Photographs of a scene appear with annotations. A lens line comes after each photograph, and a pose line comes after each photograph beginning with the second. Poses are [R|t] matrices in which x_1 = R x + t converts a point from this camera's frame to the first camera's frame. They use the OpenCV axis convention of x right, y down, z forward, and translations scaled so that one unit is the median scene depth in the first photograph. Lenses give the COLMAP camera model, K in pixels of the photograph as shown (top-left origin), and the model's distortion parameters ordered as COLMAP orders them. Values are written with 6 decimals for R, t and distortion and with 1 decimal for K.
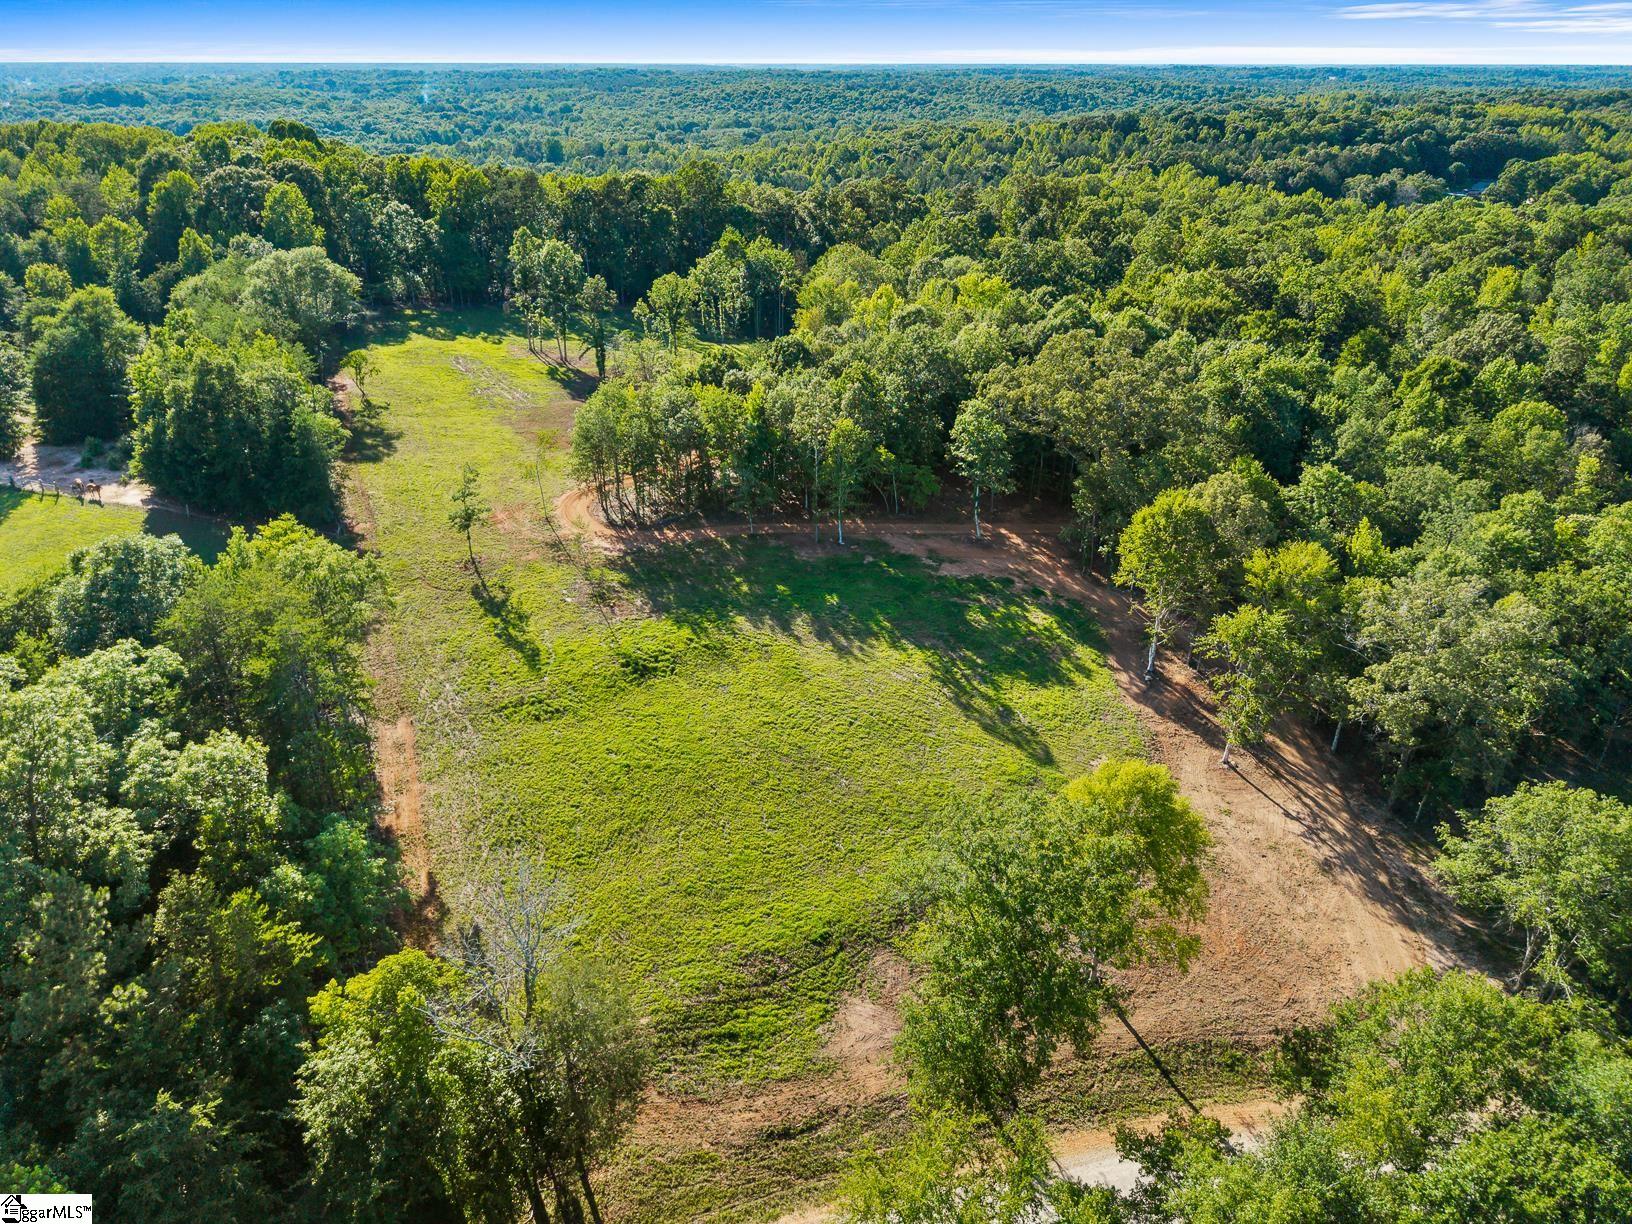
lens RADIAL K [[1094.0, 0, 816.0], [0, 1094.0, 612.0], [0, 0, 1]] dist [0.017675, -0.010134]
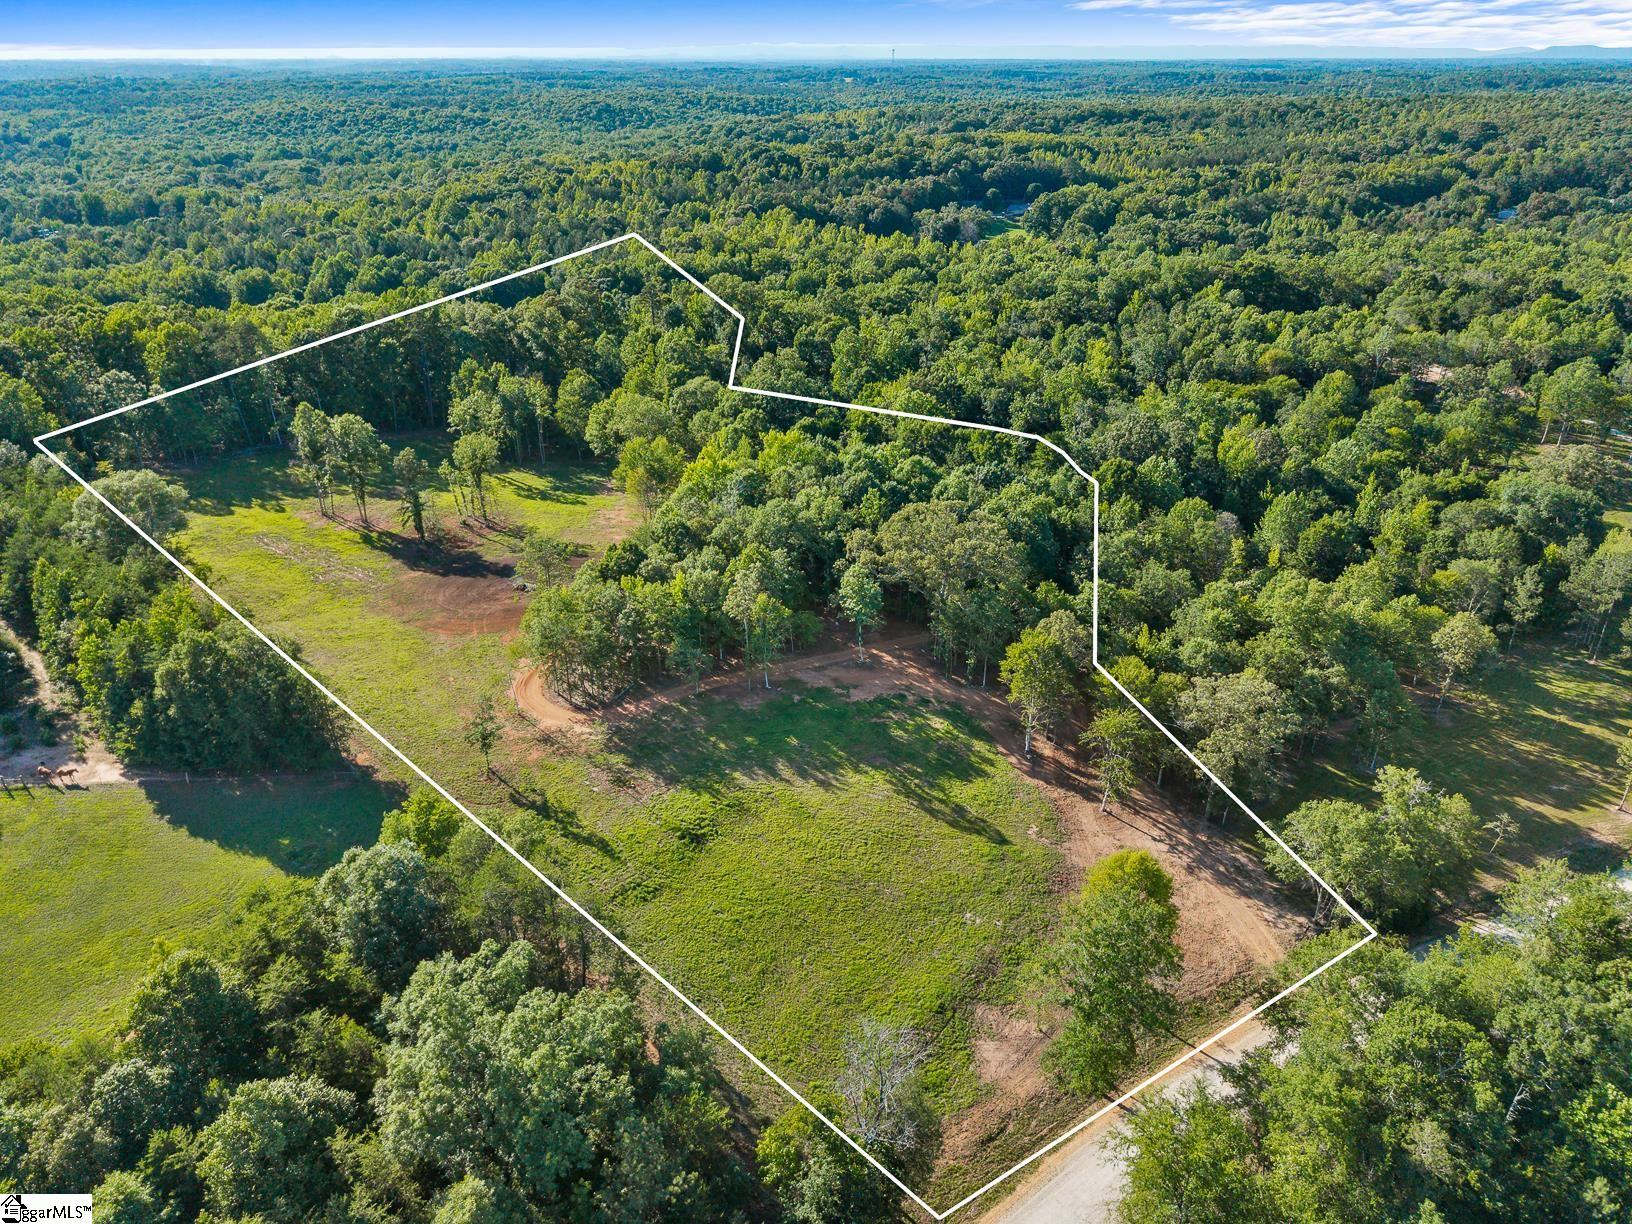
lens RADIAL K [[1110.3, 0, 807.1], [0, 1110.3, 606.6], [0, 0, 1]] dist [0.032162, -0.029385]
pose [[0.929743, -0.166995, 0.328164, -0.327136], [0.167741, 0.985482, 0.026249, -0.176485], [-0.327783, 0.030642, 0.944256, -0.217148]]
